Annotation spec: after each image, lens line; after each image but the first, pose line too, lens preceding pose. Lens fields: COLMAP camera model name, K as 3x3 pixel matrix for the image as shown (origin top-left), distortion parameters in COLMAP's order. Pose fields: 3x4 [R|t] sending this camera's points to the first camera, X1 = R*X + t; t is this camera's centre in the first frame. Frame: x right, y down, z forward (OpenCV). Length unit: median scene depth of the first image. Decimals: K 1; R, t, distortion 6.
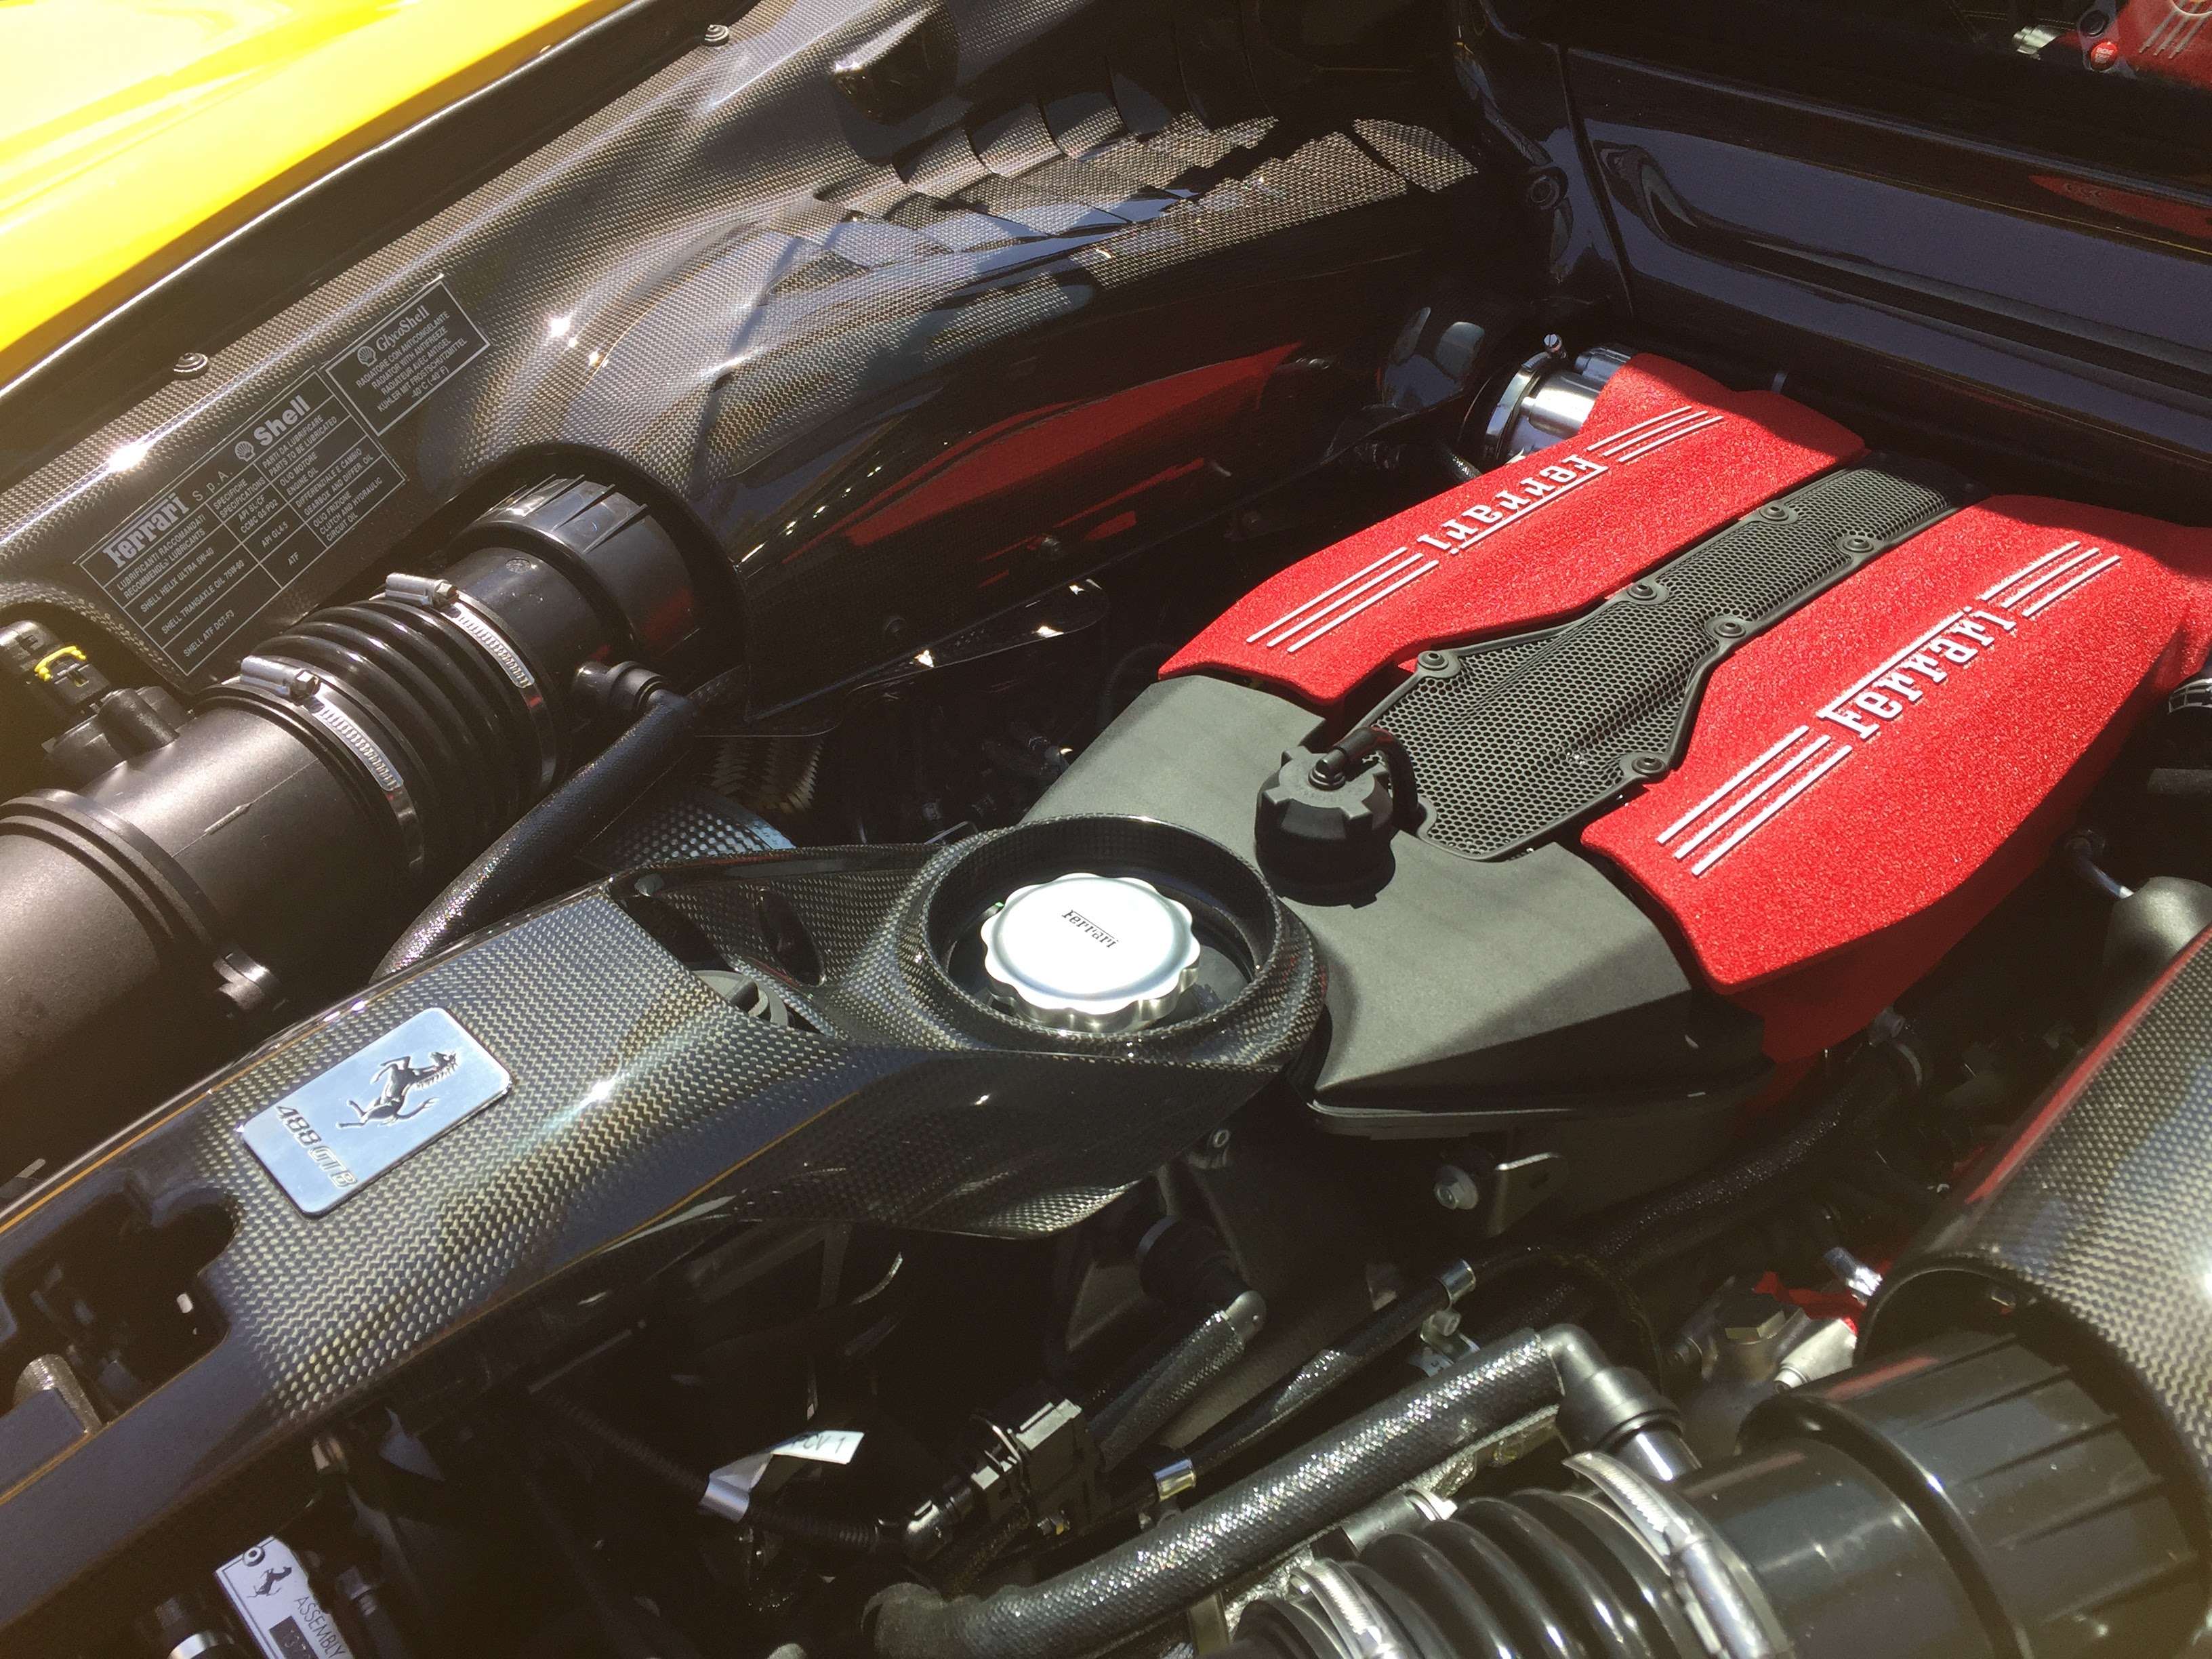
lens RADIAL K [[1870.0, 0, 1106.0], [0, 1870.0, 829.5], [0, 0, 1]] dist [0.068561, -0.087189]
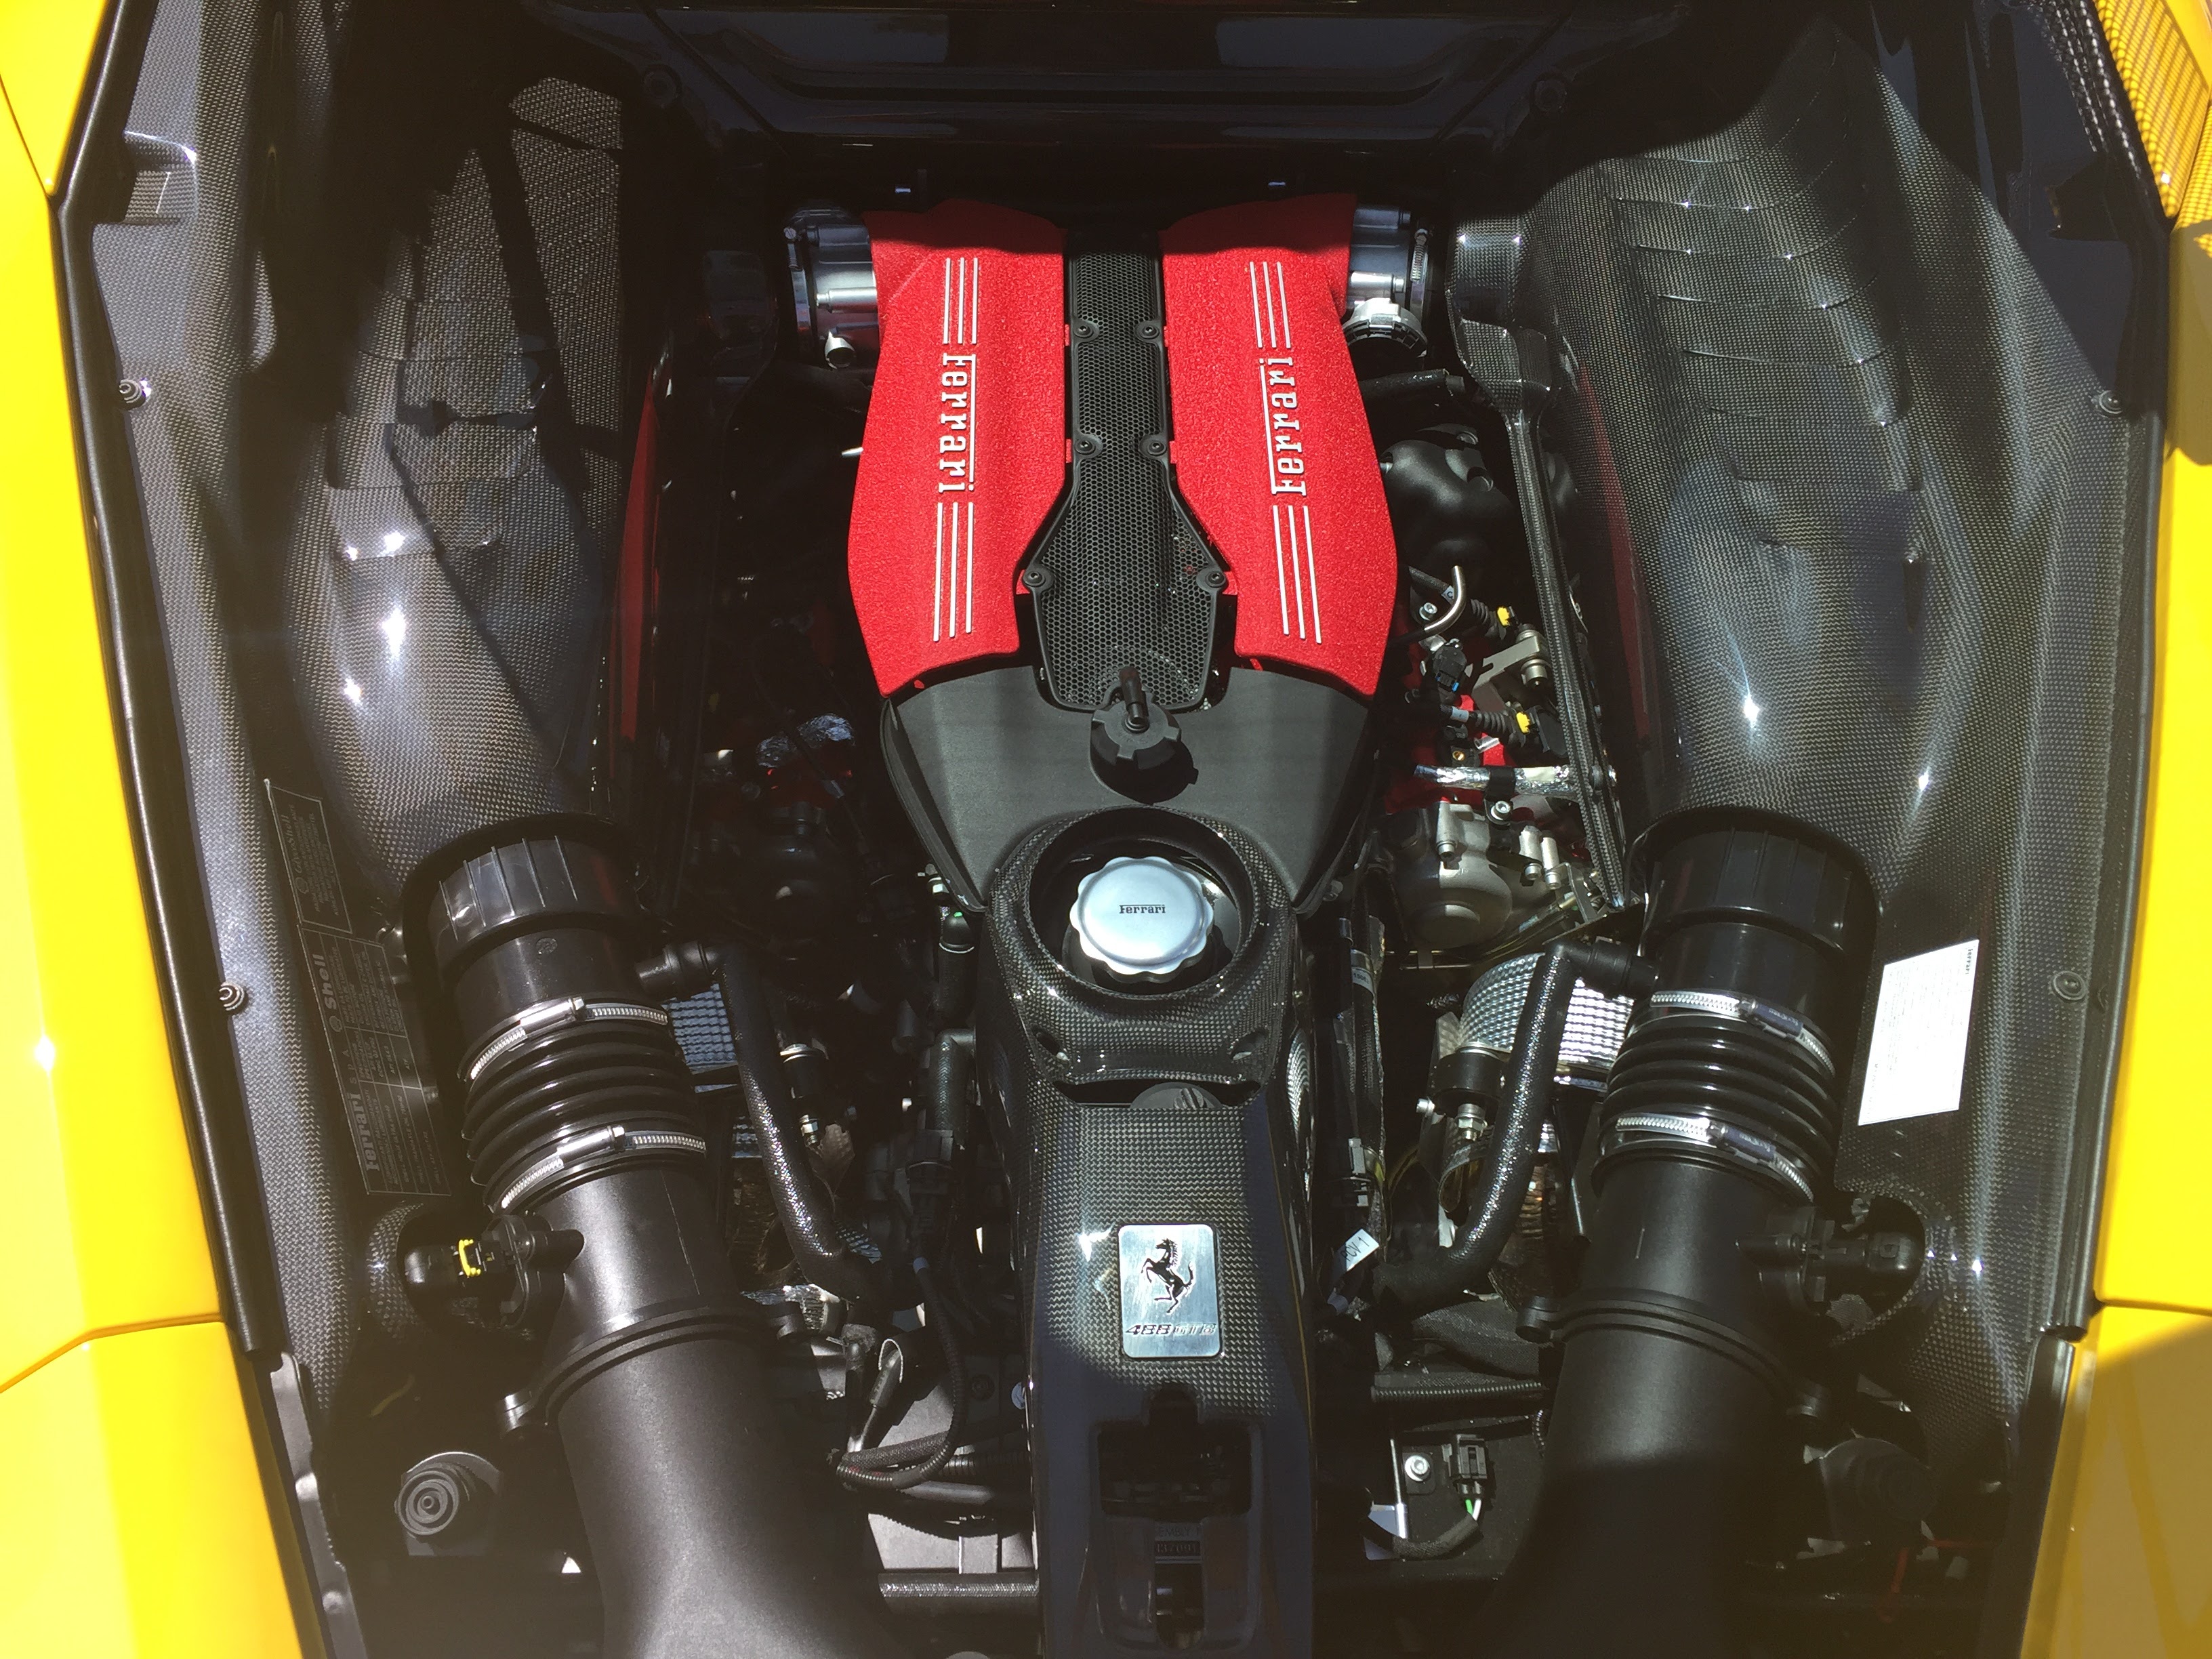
lens RADIAL K [[1870.0, 0, 1106.0], [0, 1870.0, 829.5], [0, 0, 1]] dist [0.068561, -0.087189]
pose [[0.658864, -0.602536, 0.450387, -0.546145], [0.419538, 0.791269, 0.444839, -0.557269], [-0.624409, -0.104134, 0.774125, -0.129768]]
